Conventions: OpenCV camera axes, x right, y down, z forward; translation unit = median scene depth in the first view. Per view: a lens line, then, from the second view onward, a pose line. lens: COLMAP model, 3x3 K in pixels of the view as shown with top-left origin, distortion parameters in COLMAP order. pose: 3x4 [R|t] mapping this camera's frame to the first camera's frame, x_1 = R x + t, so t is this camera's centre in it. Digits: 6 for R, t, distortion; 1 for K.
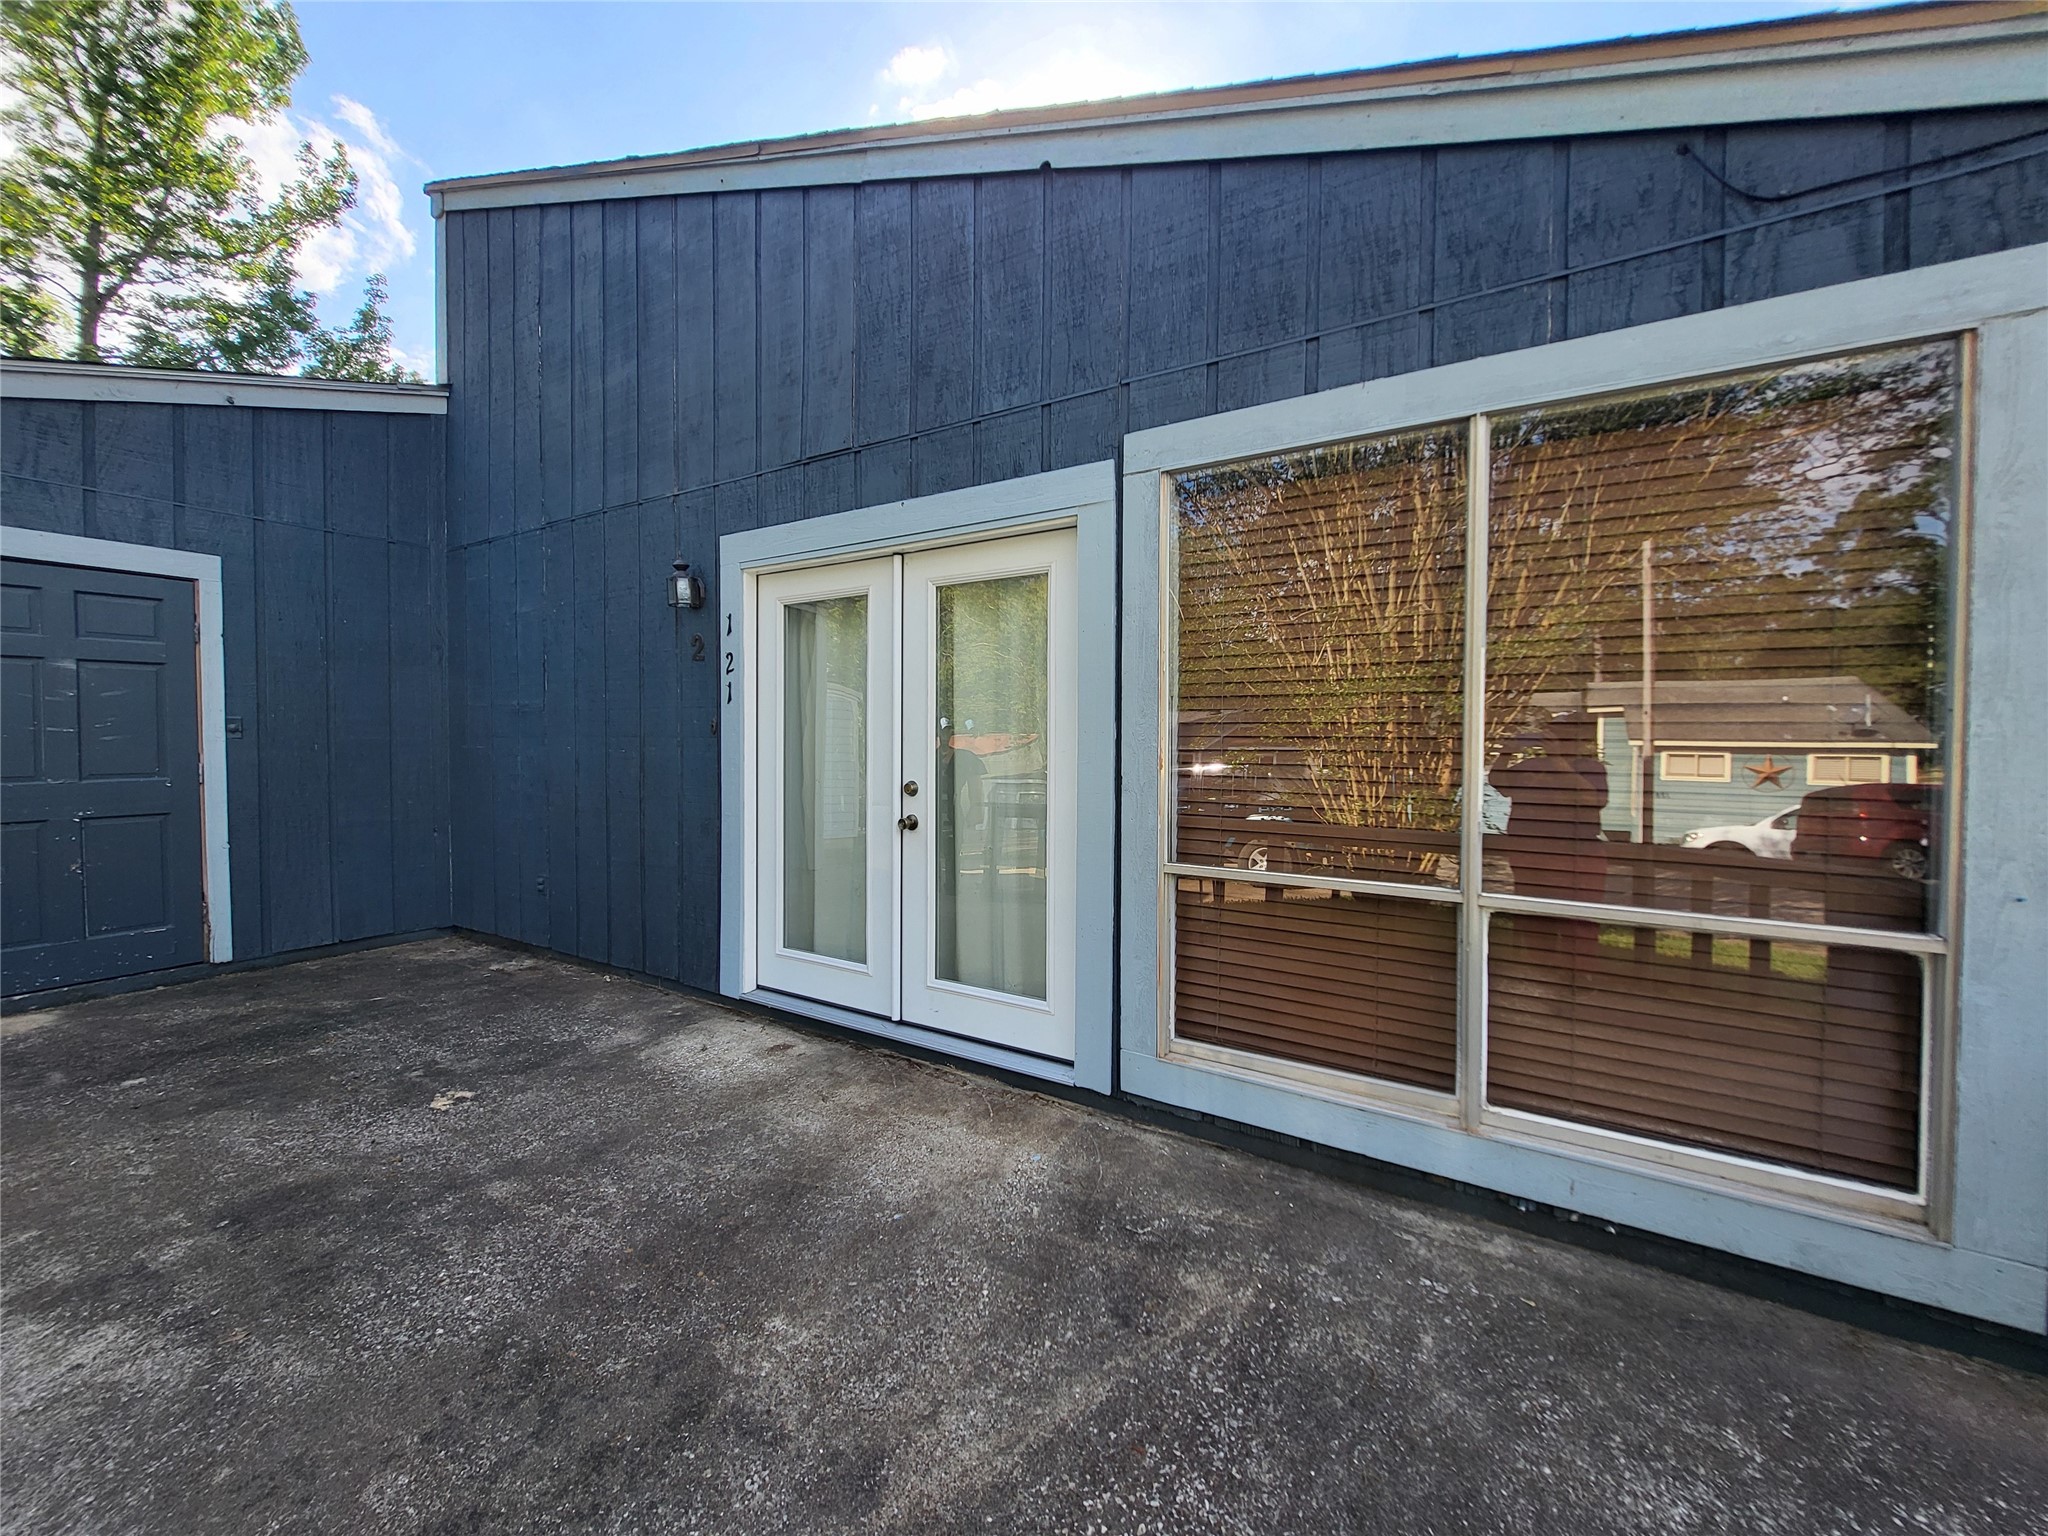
lens RADIAL K [[812.3, 0, 1037.9], [0, 812.3, 757.3], [0, 0, 1]] dist [0.004037, -0.001341]
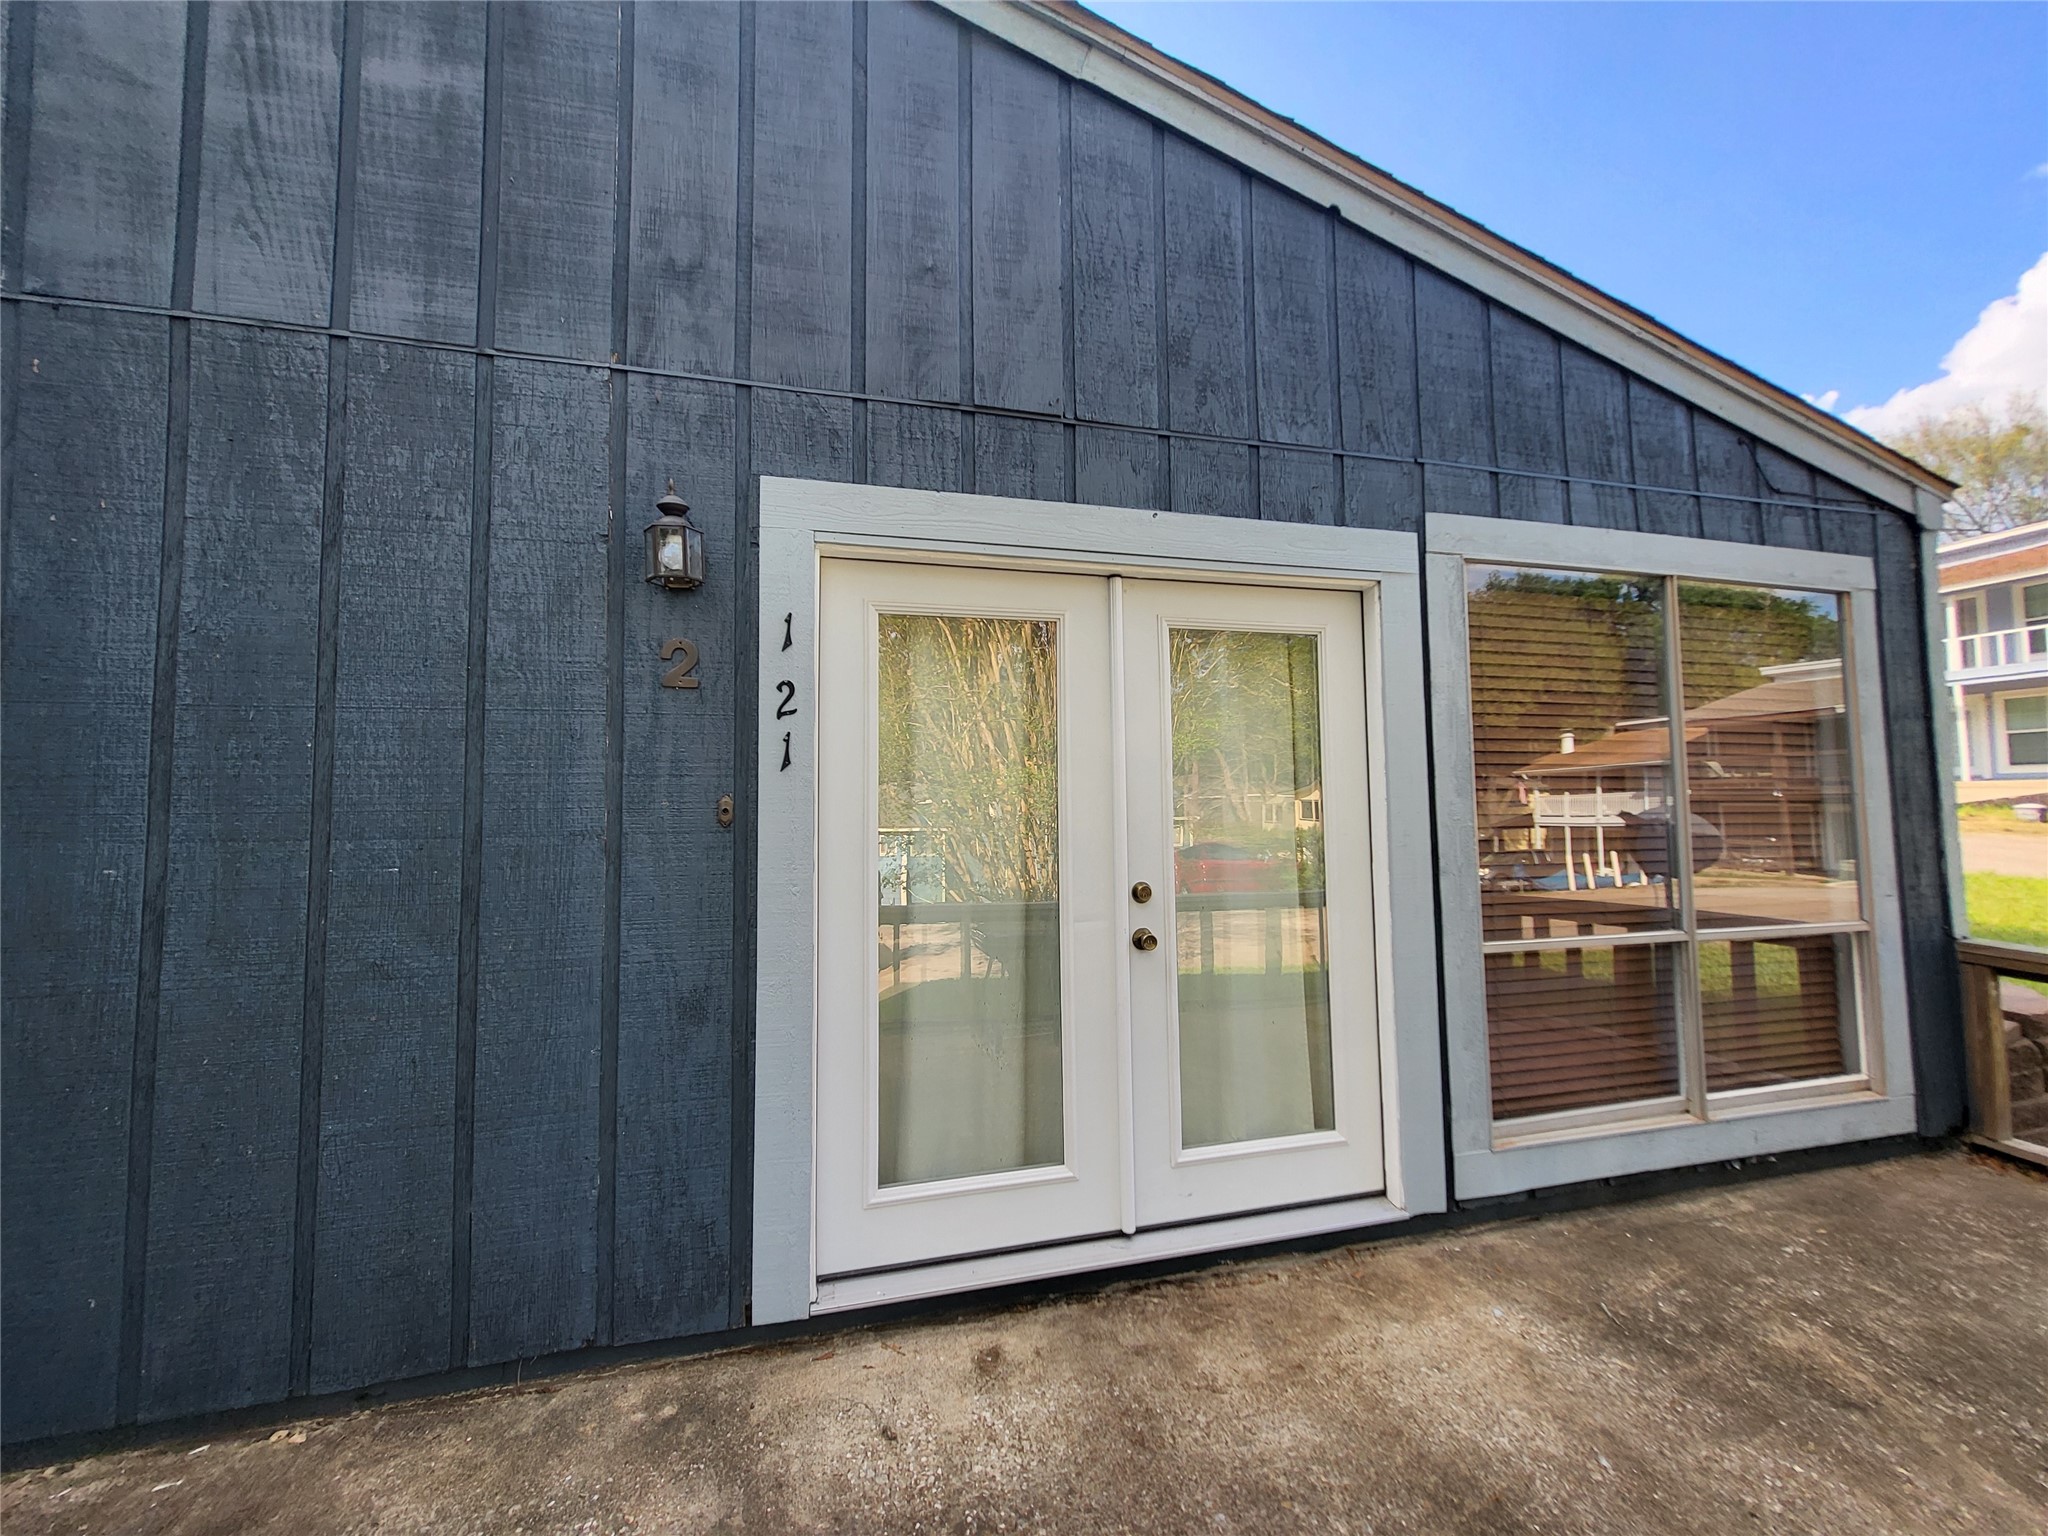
lens RADIAL K [[812.3, 0, 1033.0], [0, 812.3, 751.2], [0, 0, 1]] dist [0.004037, -0.001341]
pose [[0.687669, 0.034261, 0.725215, -0.848540], [0.029181, 0.996774, -0.074760, -0.041547], [-0.725438, 0.072573, 0.684451, 0.625130]]
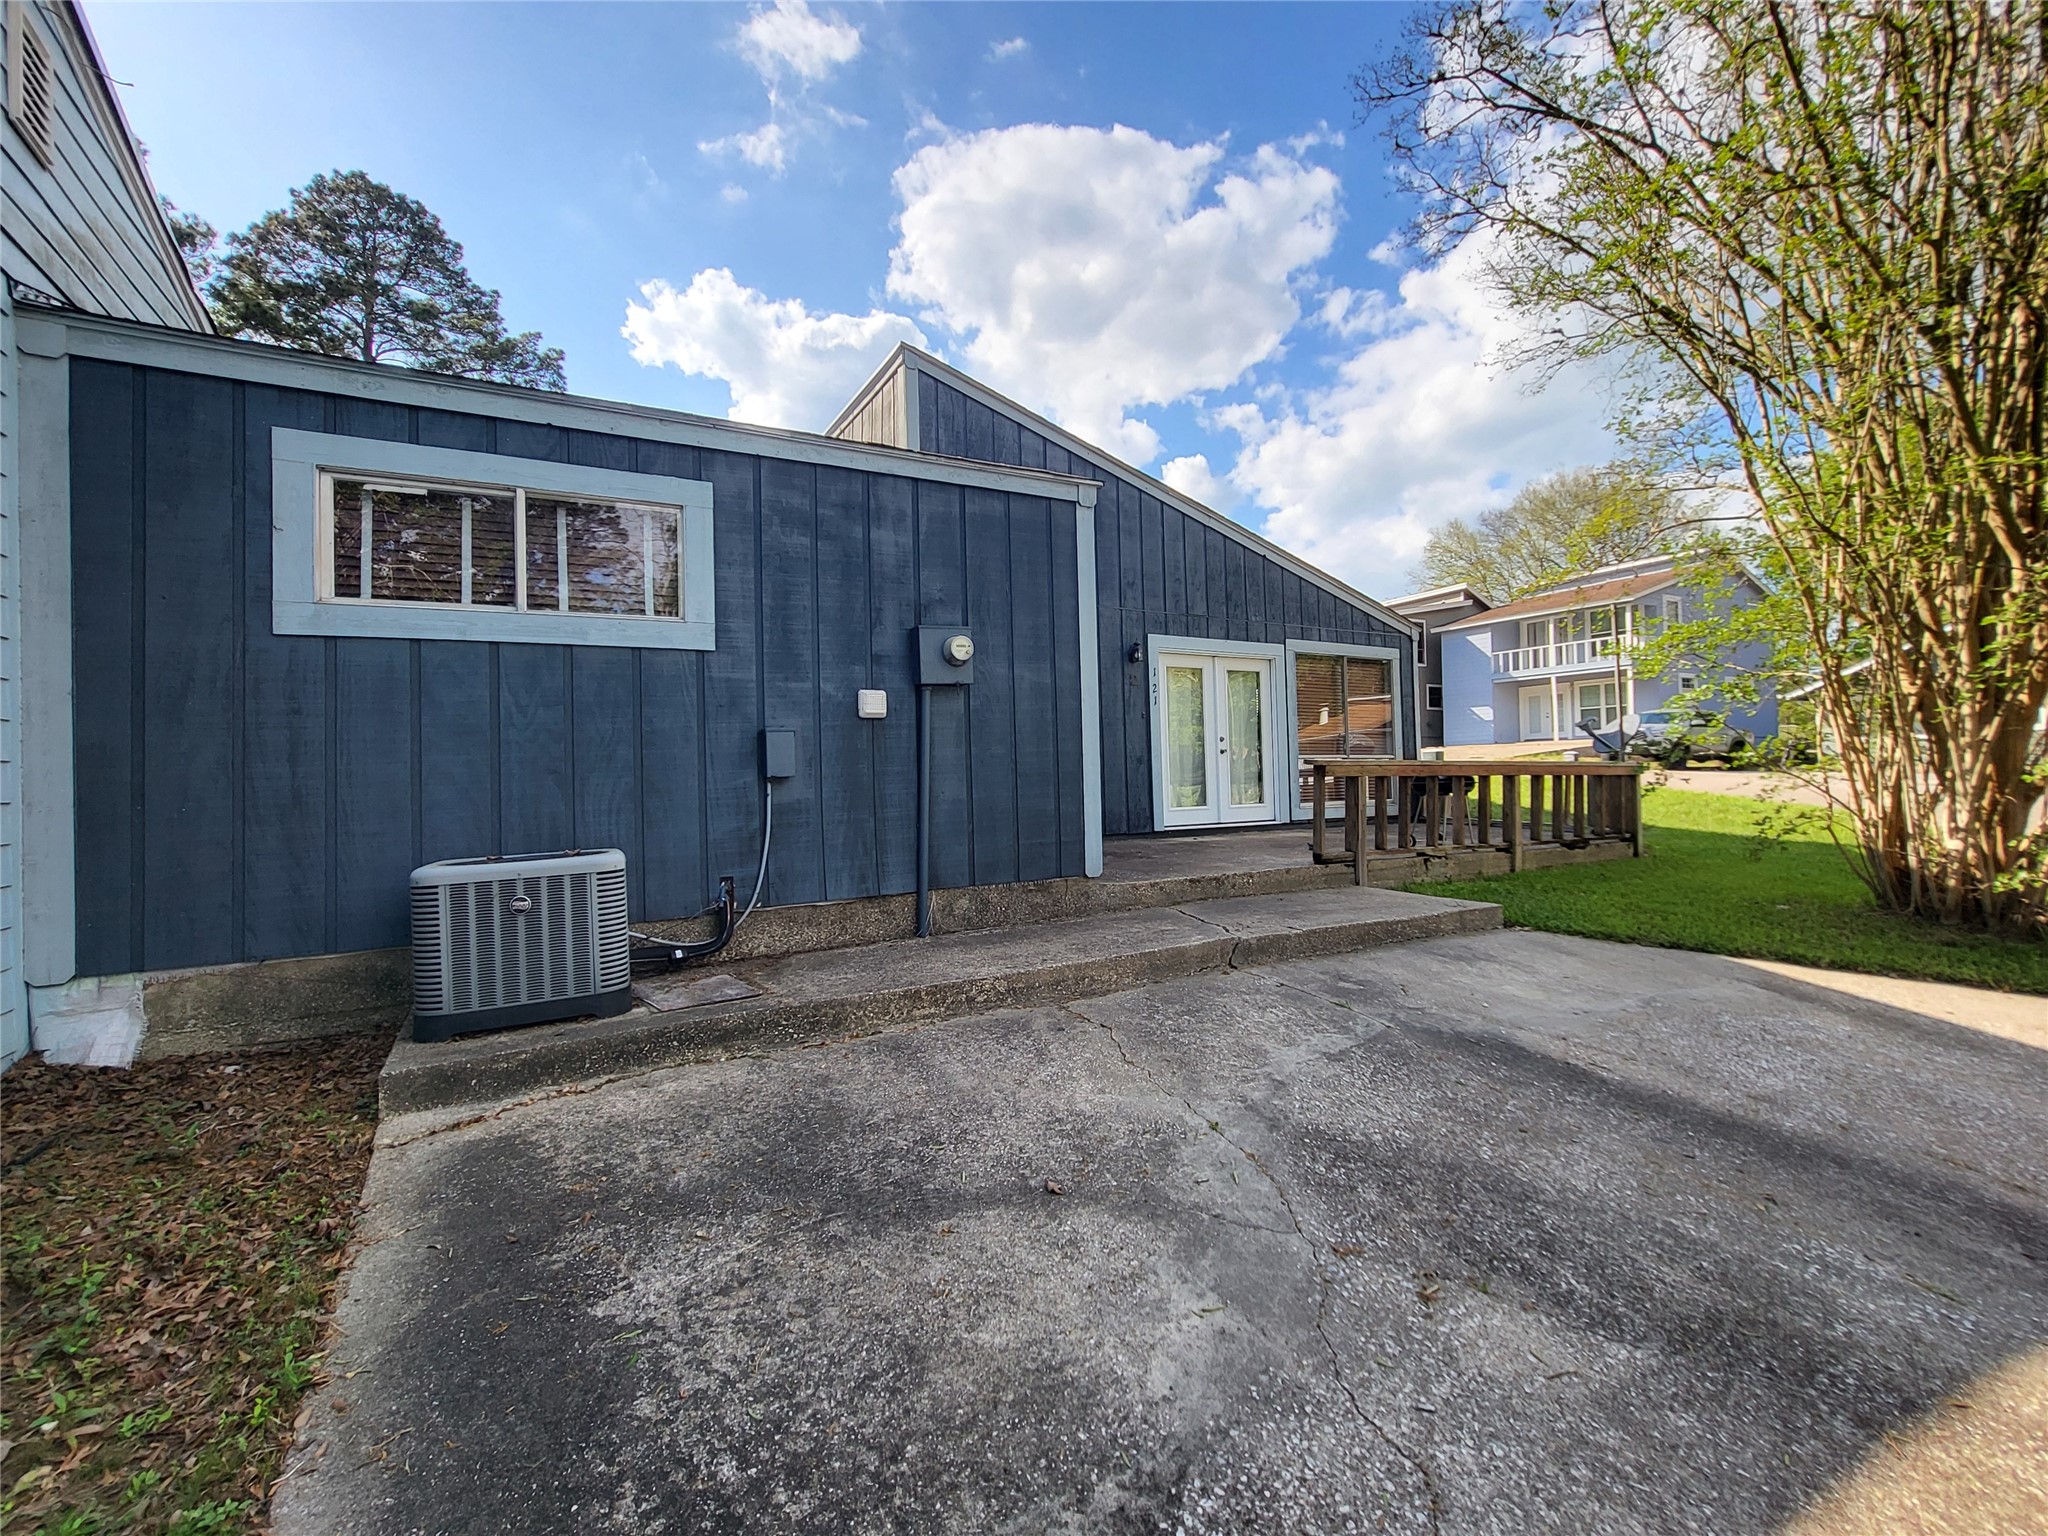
lens RADIAL K [[897.2, 0, 1034.6], [0, 897.2, 758.7], [0, 0, 1]] dist [0.005348, -0.002174]
pose [[0.471147, 0.005608, 0.882037, -3.606603], [0.046261, 0.998446, -0.031059, 0.193851], [-0.880841, 0.055438, 0.470155, 0.118508]]
